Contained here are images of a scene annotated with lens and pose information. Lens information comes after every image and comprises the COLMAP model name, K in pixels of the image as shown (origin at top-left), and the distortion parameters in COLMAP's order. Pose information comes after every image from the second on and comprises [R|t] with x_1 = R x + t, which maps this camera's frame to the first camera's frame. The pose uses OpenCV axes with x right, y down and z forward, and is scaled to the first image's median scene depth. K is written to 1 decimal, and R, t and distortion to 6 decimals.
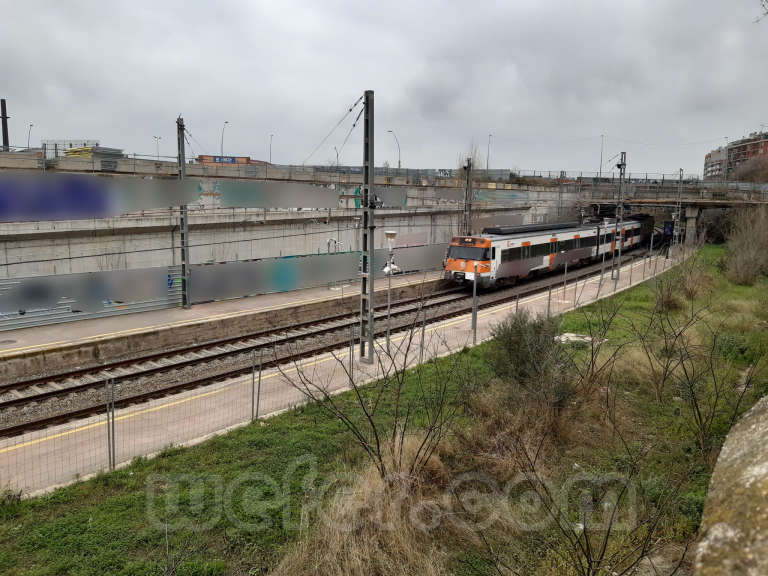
lens RADIAL K [[595.0, 0, 383.3], [0, 595.0, 280.1], [0, 0, 1]] dist [0.077195, -0.127706]
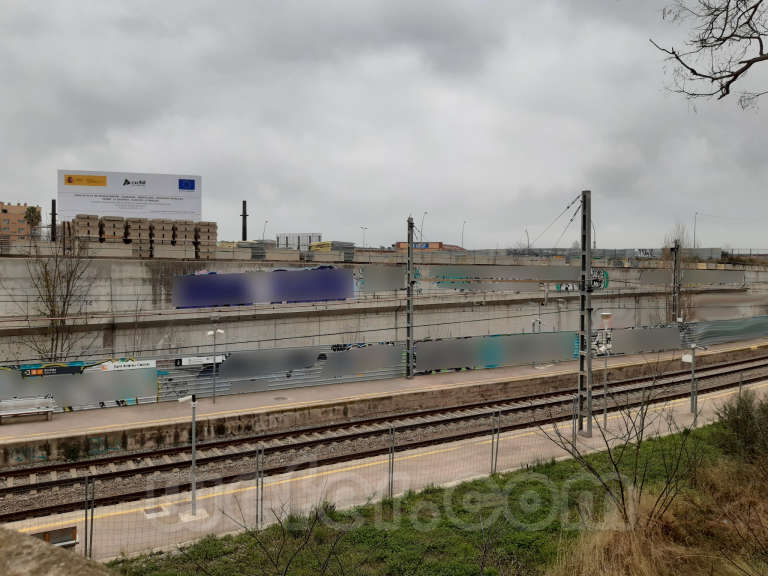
lens RADIAL K [[595.0, 0, 383.3], [0, 595.0, 280.1], [0, 0, 1]] dist [0.077195, -0.127706]
pose [[0.953959, -0.007476, -0.299845, -0.034677], [-0.032925, 0.991038, -0.129461, 0.009540], [0.298125, 0.133373, 0.945163, -0.117124]]
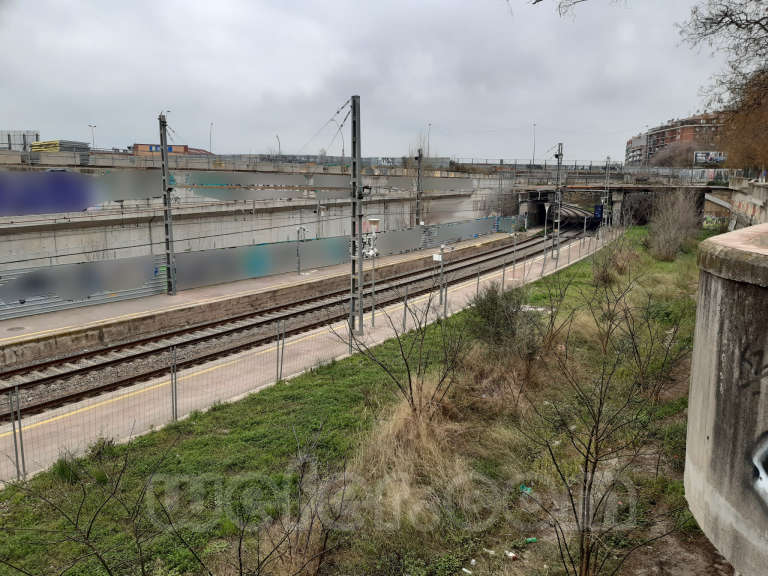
lens RADIAL K [[595.0, 0, 383.3], [0, 595.0, 280.1], [0, 0, 1]] dist [0.077195, -0.127706]
pose [[0.994209, -0.028086, 0.103729, -0.067066], [0.025874, 0.999409, 0.022613, 0.007243], [-0.104303, -0.019798, 0.994349, -0.098069]]
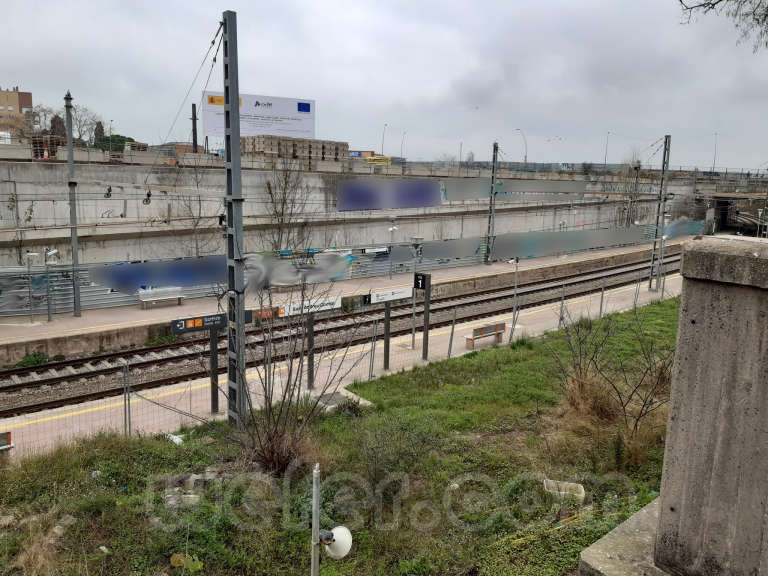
lens RADIAL K [[595.4, 0, 394.8], [0, 595.4, 281.7], [0, 0, 1]] dist [0.100236, -0.190125]
pose [[0.995398, 0.020750, -0.093550, -0.436914], [-0.018871, 0.999603, 0.020923, 0.064830], [0.093947, -0.019061, 0.995395, -0.575790]]
